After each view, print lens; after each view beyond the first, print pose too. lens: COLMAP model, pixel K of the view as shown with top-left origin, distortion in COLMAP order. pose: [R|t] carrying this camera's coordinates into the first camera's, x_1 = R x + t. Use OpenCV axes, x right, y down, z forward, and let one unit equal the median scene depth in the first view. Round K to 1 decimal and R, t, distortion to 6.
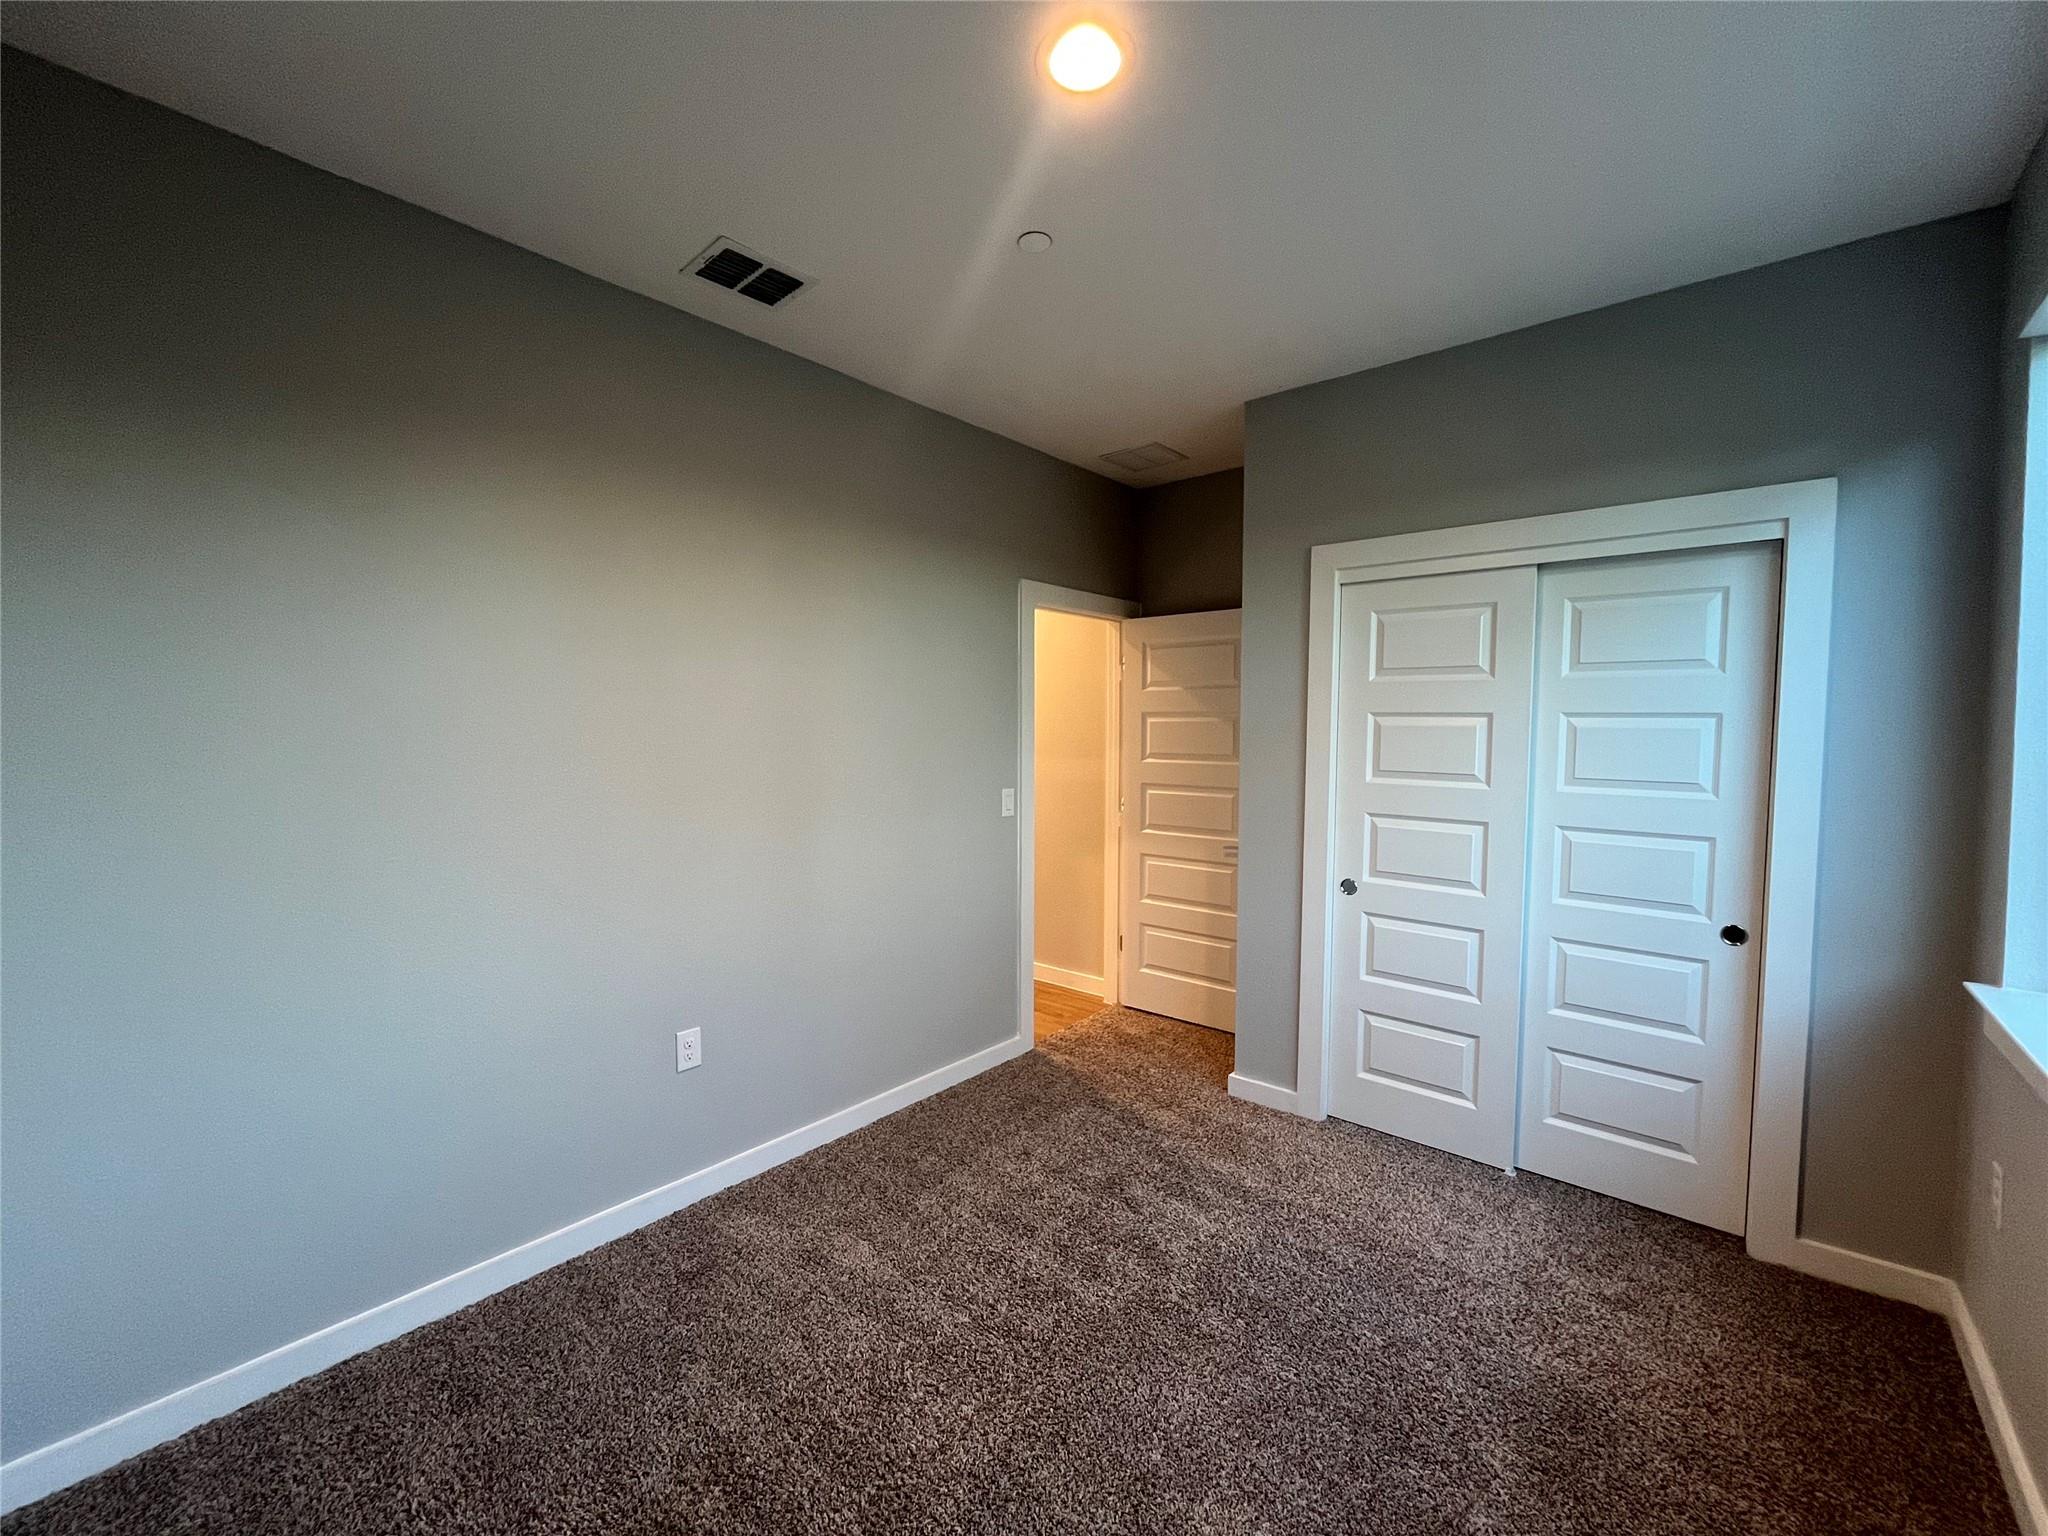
lens RADIAL K [[834.8, 0, 1019.4], [0, 834.8, 758.4], [0, 0, 1]] dist [-0.002178, 0.000030]
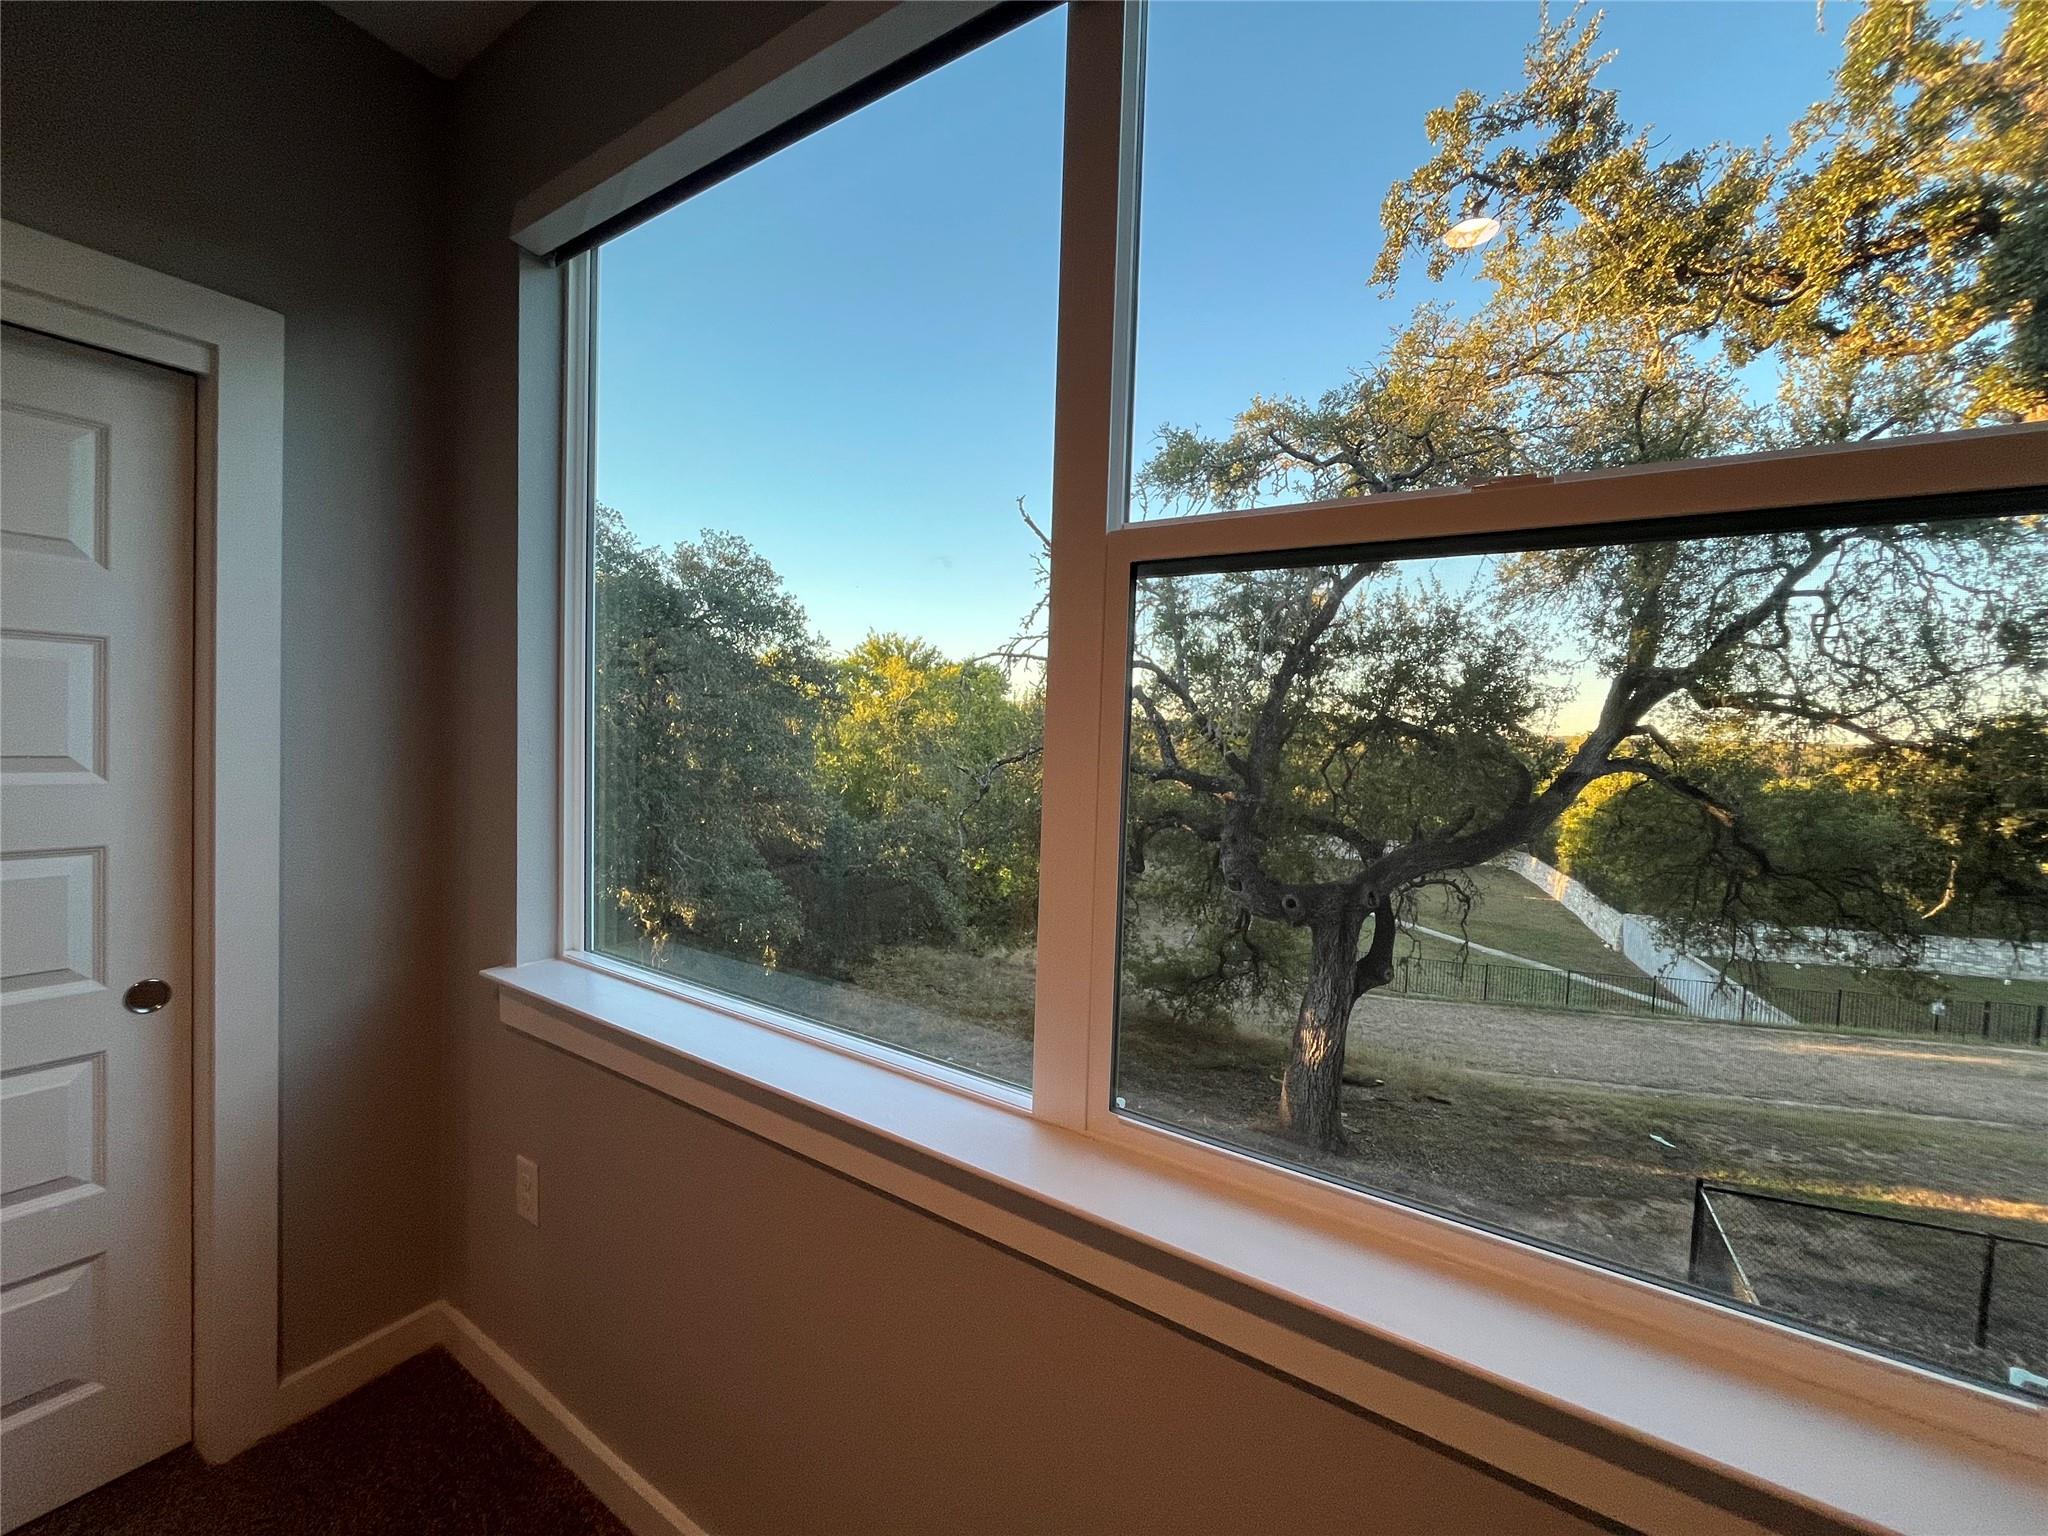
lens RADIAL K [[834.8, 0, 1014.3], [0, 834.8, 764.5], [0, 0, 1]] dist [-0.002178, 0.000030]
pose [[-0.119957, -0.050763, 0.991480, 0.166447], [0.007110, 0.998622, 0.051989, 0.010335], [-0.992754, 0.013285, -0.119431, 0.422290]]
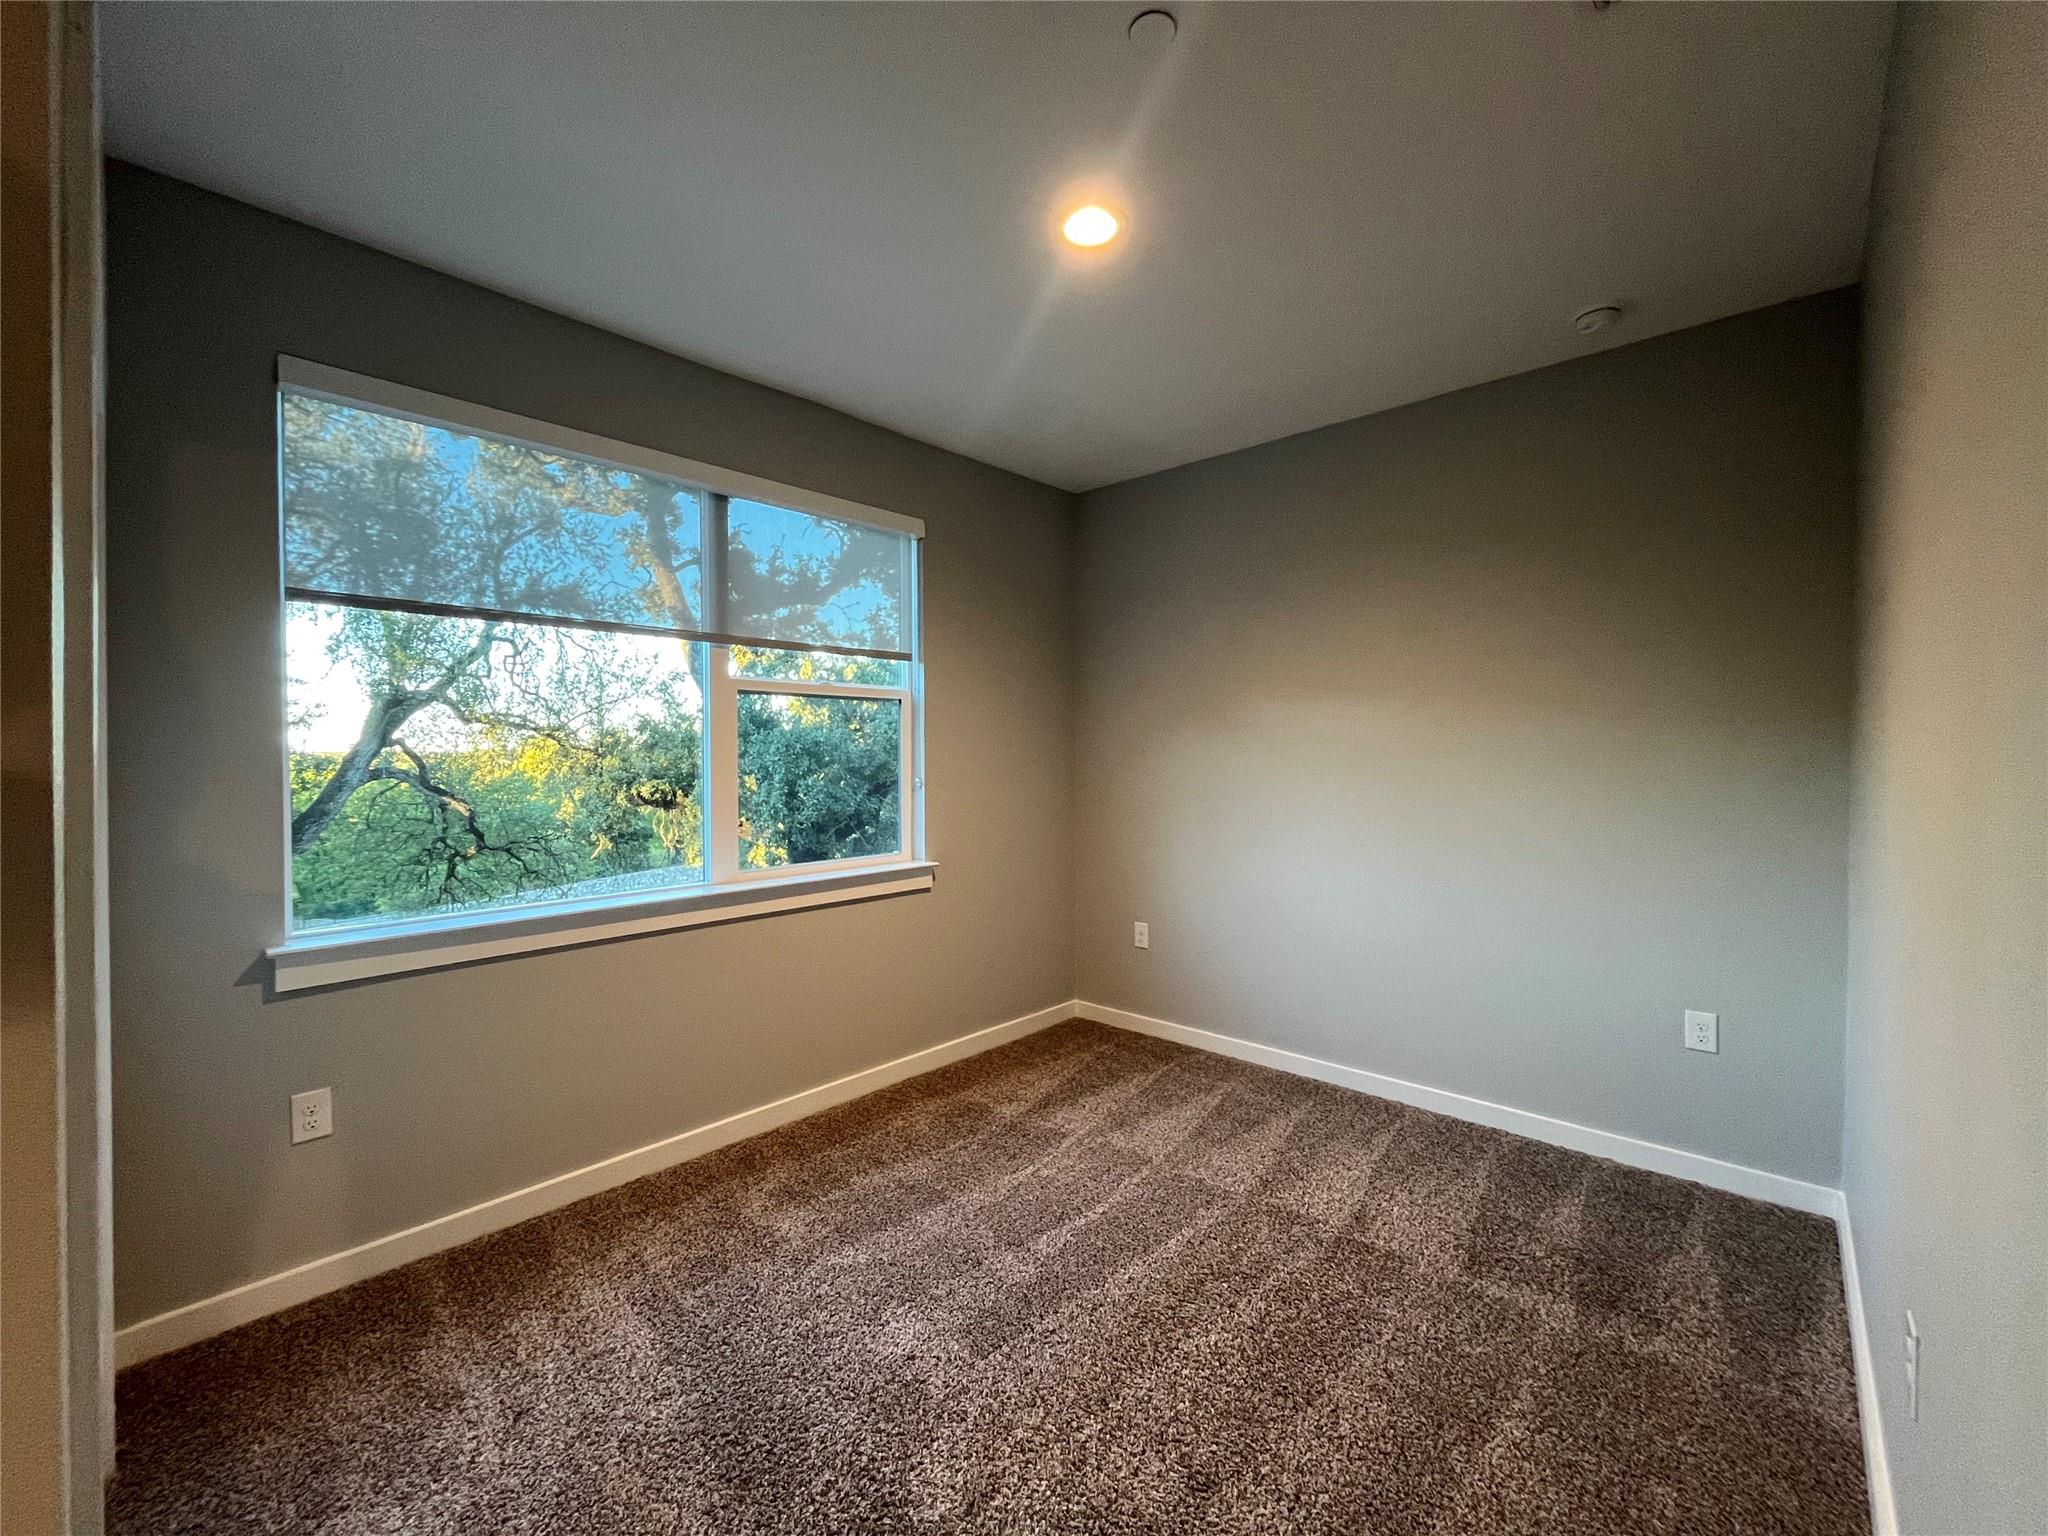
lens RADIAL K [[834.8, 0, 1021.1], [0, 834.8, 768.1], [0, 0, 1]] dist [-0.002178, 0.000030]
pose [[-0.999196, 0.005460, 0.039721, 0.095863], [0.007679, 0.998405, 0.055936, -0.014443], [-0.039352, 0.056196, -0.997644, 1.561753]]
